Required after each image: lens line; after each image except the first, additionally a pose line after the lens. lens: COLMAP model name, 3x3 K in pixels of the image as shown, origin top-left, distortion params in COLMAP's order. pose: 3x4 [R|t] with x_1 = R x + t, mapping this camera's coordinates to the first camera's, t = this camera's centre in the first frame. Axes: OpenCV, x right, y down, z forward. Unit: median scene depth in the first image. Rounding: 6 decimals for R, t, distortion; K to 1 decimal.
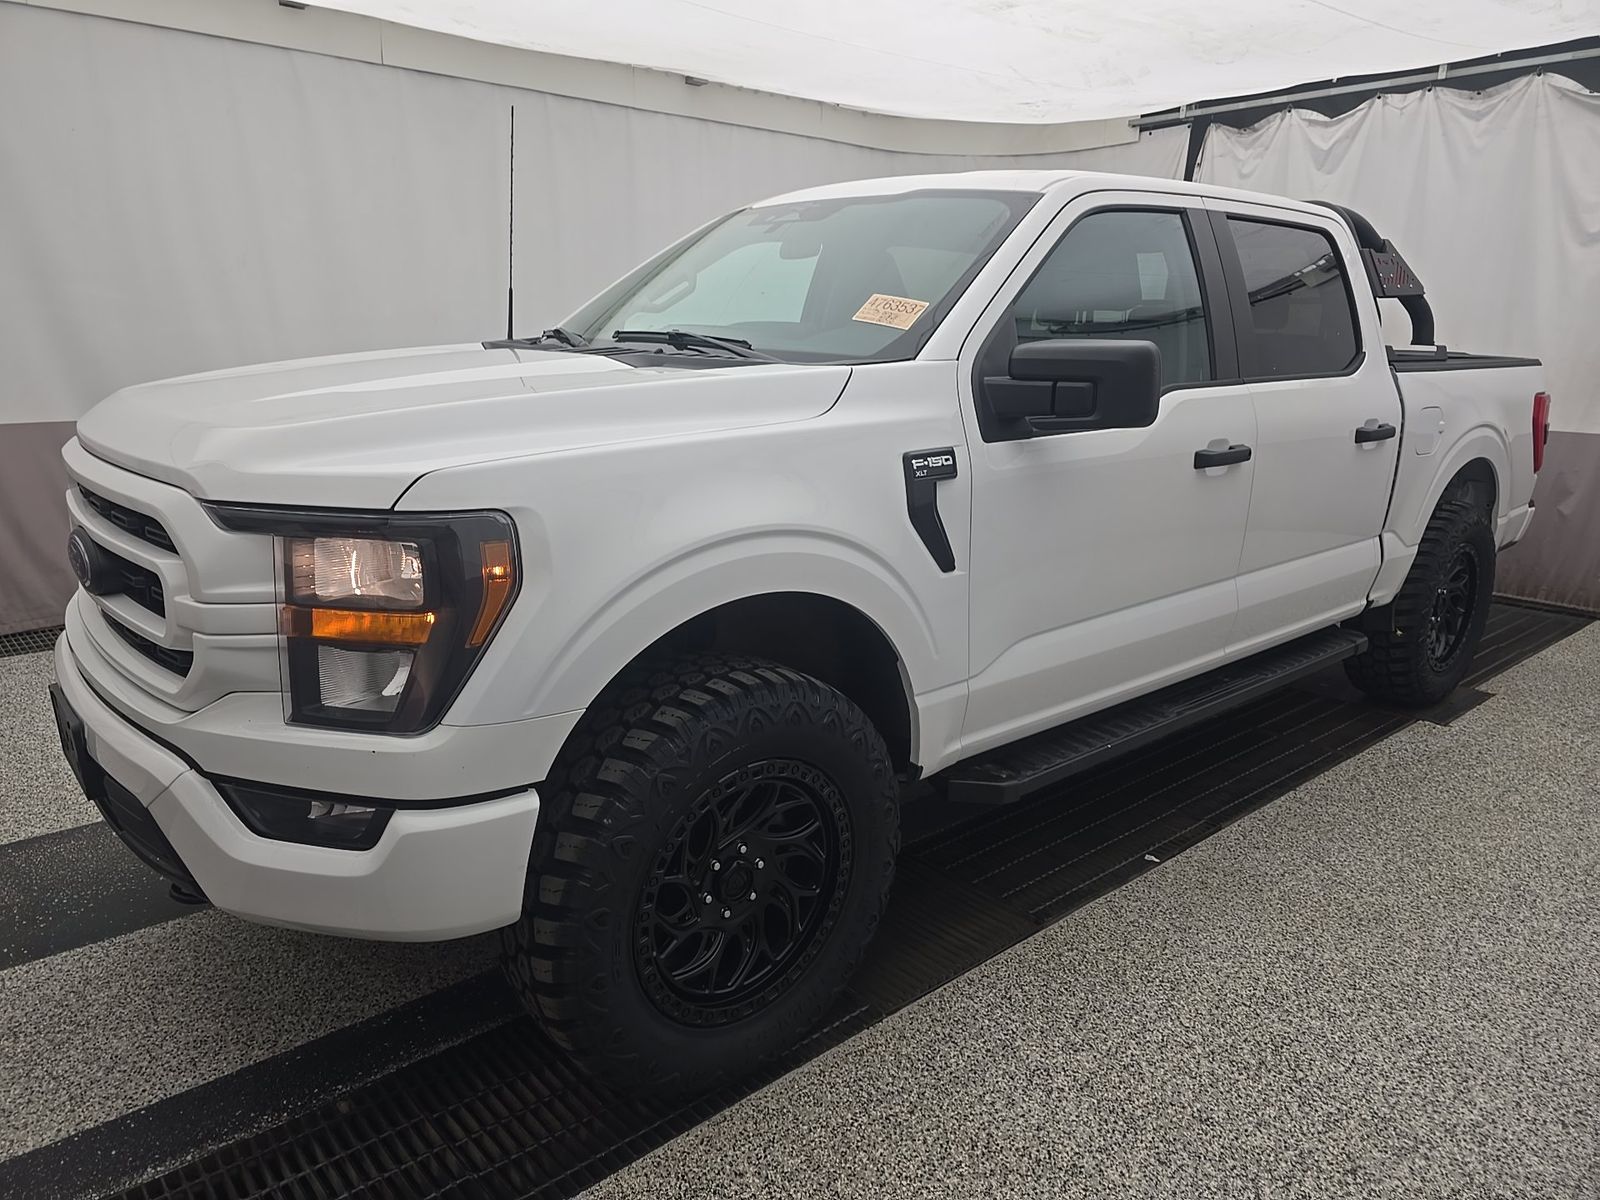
lens RADIAL K [[1081.5, 0, 799.4], [0, 1081.5, 617.5], [0, 0, 1]] dist [0.024096, -0.019537]
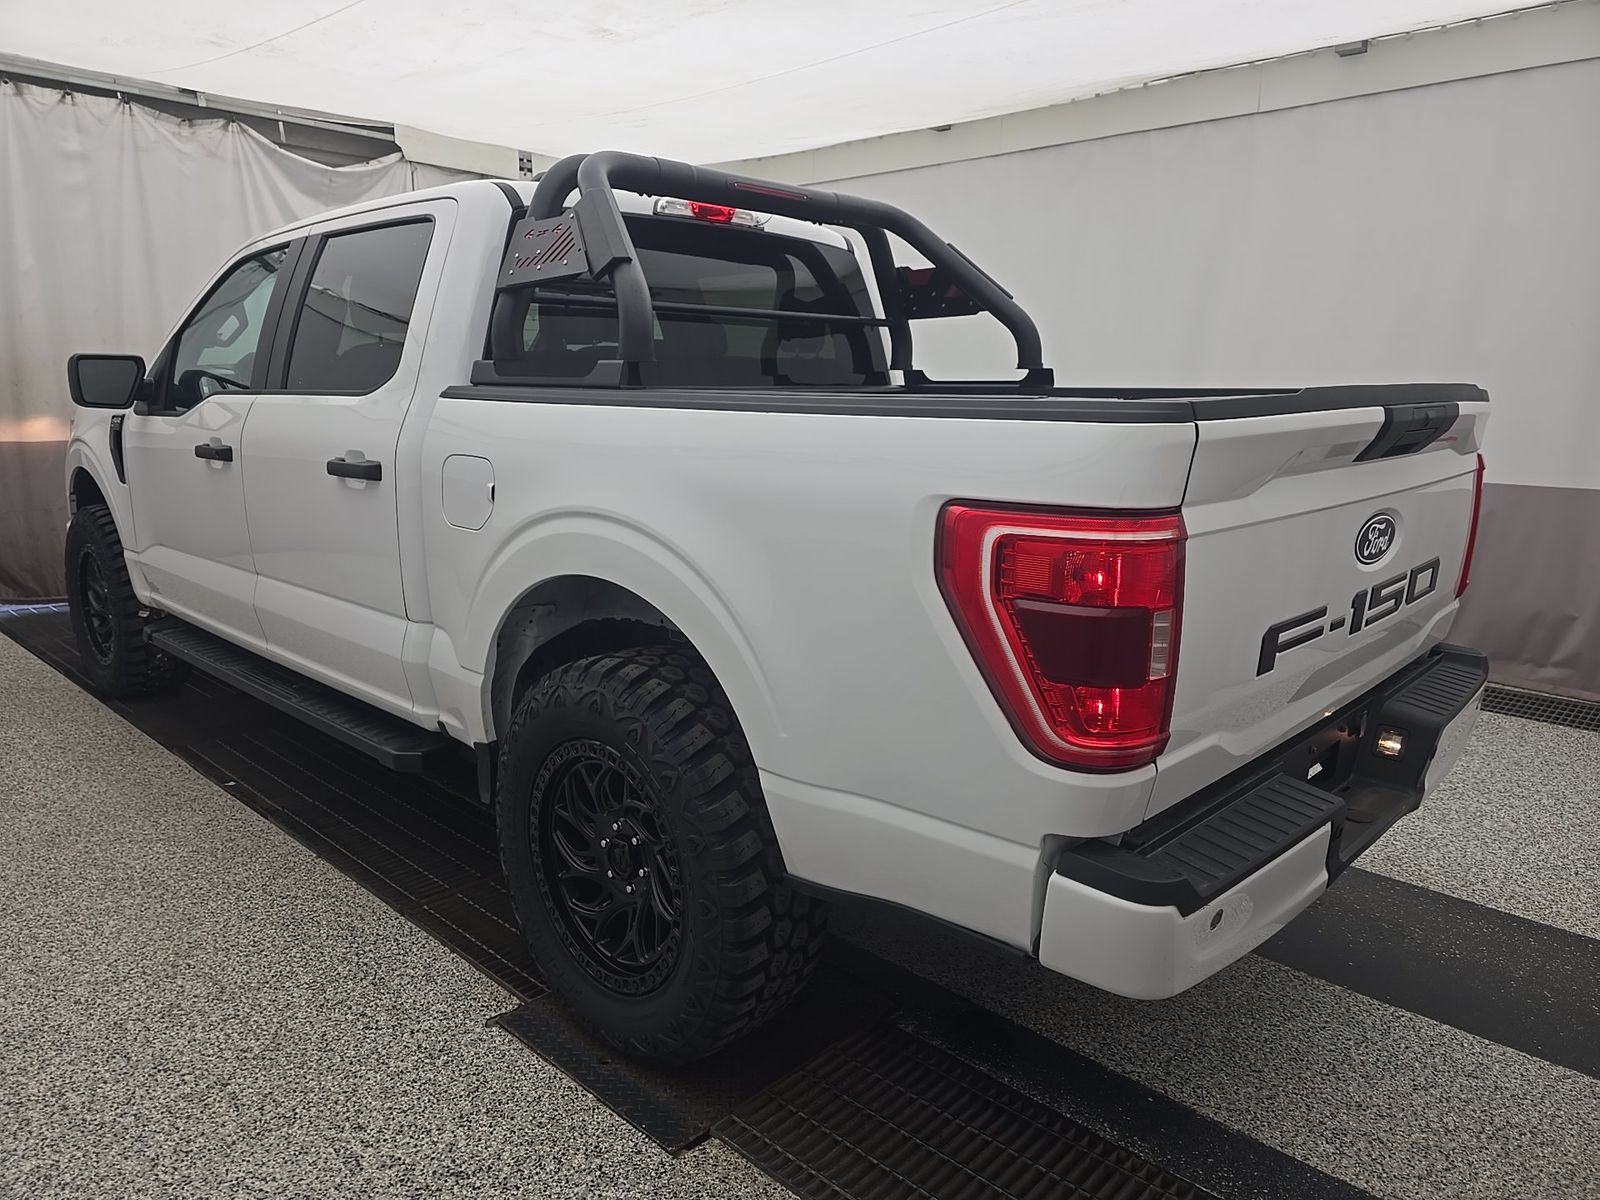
lens RADIAL K [[1081.5, 0, 789.5], [0, 1081.5, 592.0], [0, 0, 1]] dist [0.024096, -0.019537]
pose [[0.089433, 0.183720, -0.978902, 1.291872], [-0.262062, 0.952549, 0.154832, -0.282428], [0.960898, 0.242686, 0.133336, 1.168421]]
